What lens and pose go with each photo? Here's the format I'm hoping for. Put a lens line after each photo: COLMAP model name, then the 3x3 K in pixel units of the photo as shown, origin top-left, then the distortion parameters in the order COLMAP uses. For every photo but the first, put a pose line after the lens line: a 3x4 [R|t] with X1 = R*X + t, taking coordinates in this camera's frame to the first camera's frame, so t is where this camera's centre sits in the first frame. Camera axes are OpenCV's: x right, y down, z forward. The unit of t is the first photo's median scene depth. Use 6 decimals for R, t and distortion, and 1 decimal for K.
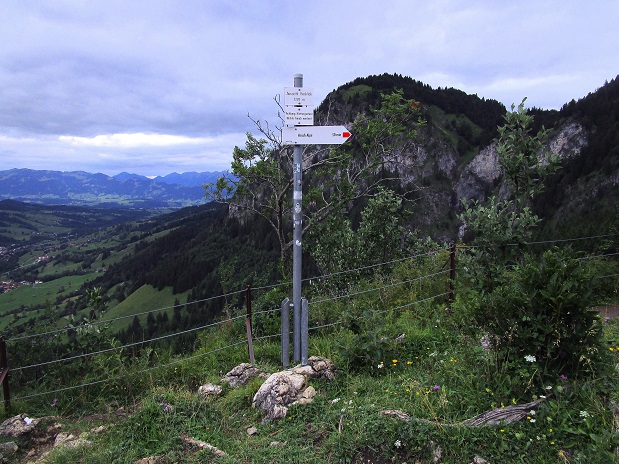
lens RADIAL K [[444.6, 0, 306.3], [0, 444.6, 231.0], [0, 0, 1]] dist [-0.025487, 0.013505]
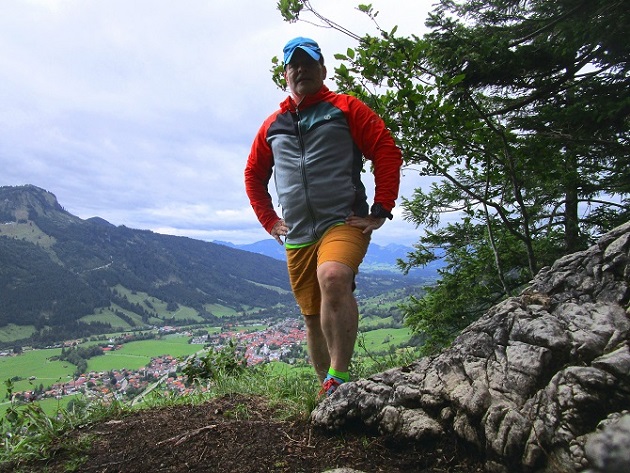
lens RADIAL K [[452.5, 0, 314.7], [0, 452.5, 235.5], [0, 0, 1]] dist [-0.025487, 0.013505]
pose [[0.853817, -0.010919, -0.520458, -0.126993], [-0.069125, 0.988548, -0.134140, 0.036706], [0.515963, 0.150508, 0.843285, 0.045201]]
